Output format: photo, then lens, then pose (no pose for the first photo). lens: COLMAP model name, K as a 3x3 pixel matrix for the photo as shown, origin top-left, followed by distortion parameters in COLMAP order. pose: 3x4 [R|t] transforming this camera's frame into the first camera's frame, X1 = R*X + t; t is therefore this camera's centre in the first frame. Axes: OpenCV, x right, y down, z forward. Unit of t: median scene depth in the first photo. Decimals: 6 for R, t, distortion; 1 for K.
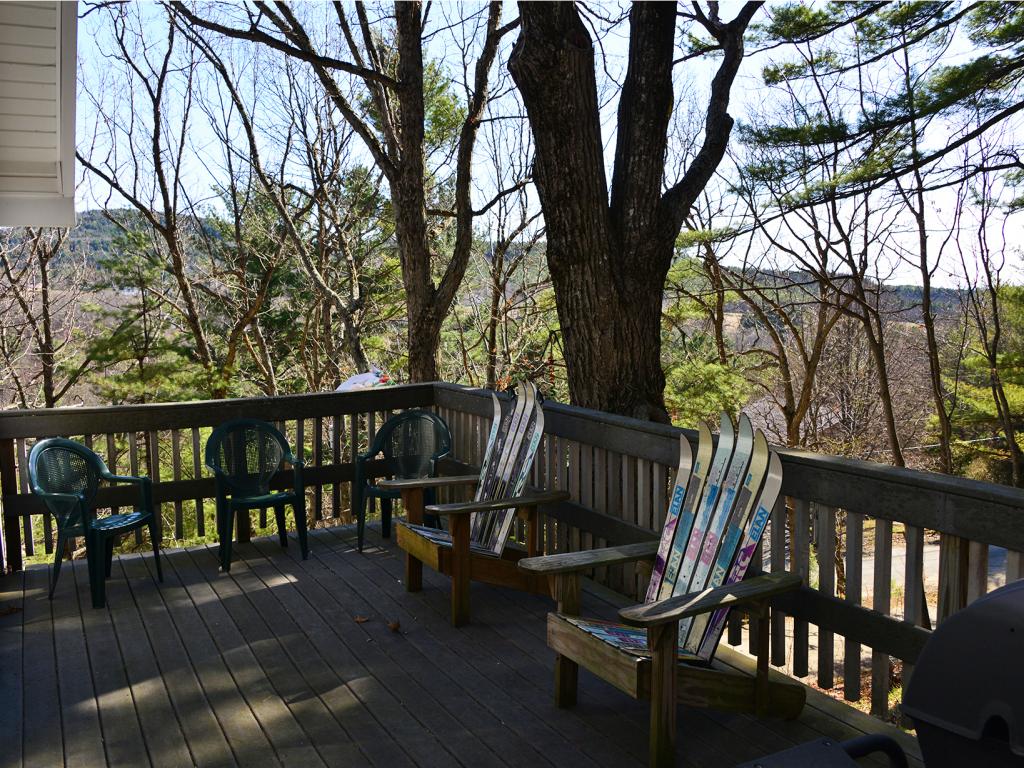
lens RADIAL K [[914.8, 0, 512.0], [0, 914.8, 384.0], [0, 0, 1]] dist [-0.026211, -0.021810]
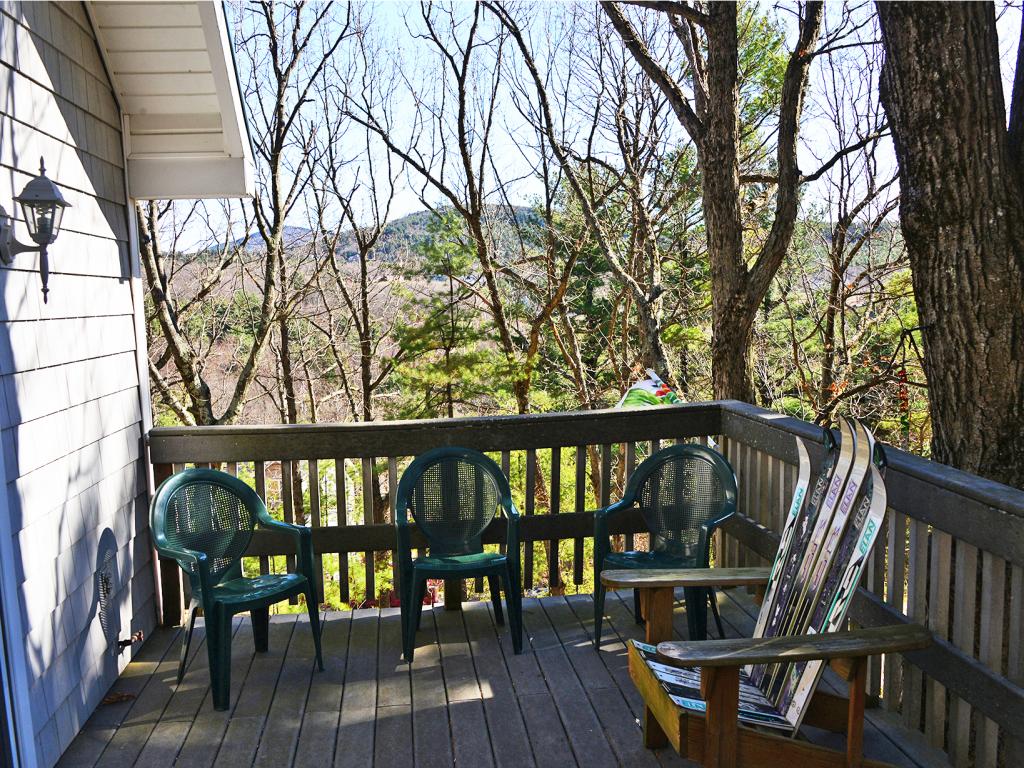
lens RADIAL K [[914.8, 0, 512.0], [0, 914.8, 384.0], [0, 0, 1]] dist [-0.026211, -0.021810]
pose [[0.935203, 0.025839, -0.353168, 0.011547], [-0.020871, 0.999622, 0.017869, -0.025348], [0.353496, -0.009340, 0.935389, 0.299432]]
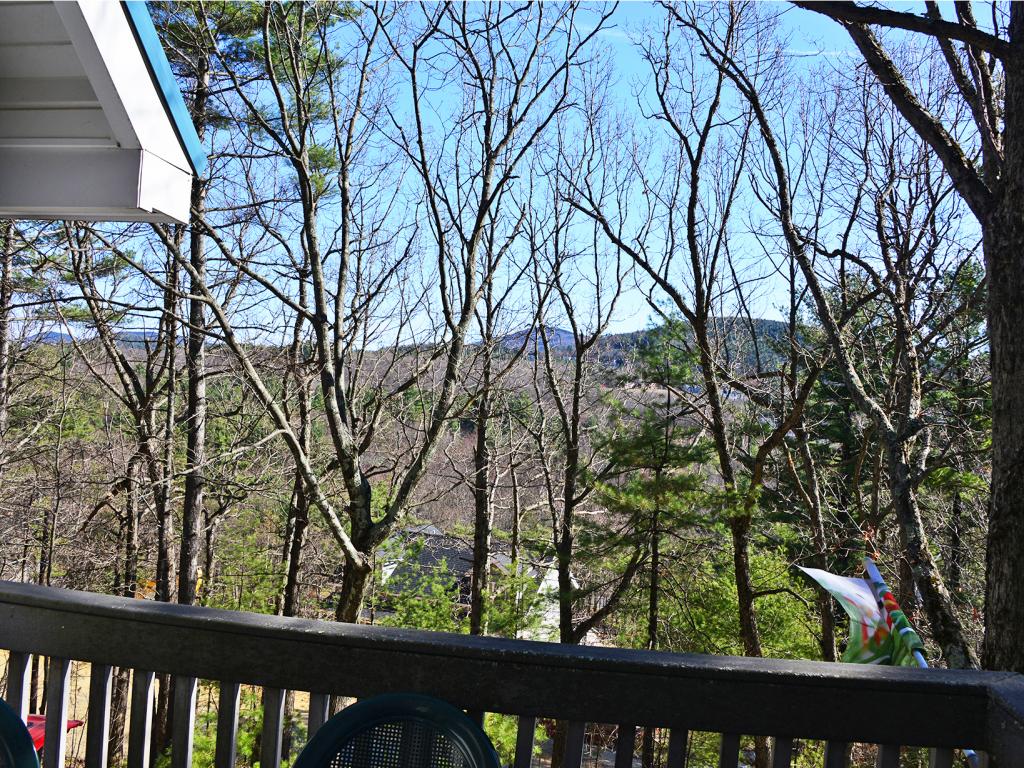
lens RADIAL K [[914.8, 0, 512.0], [0, 914.8, 384.0], [0, 0, 1]] dist [-0.026211, -0.021810]
pose [[0.799218, 0.054512, -0.598564, -0.037311], [-0.125847, 0.988981, -0.077967, -0.063422], [0.587719, 0.137640, 0.797272, 0.657255]]
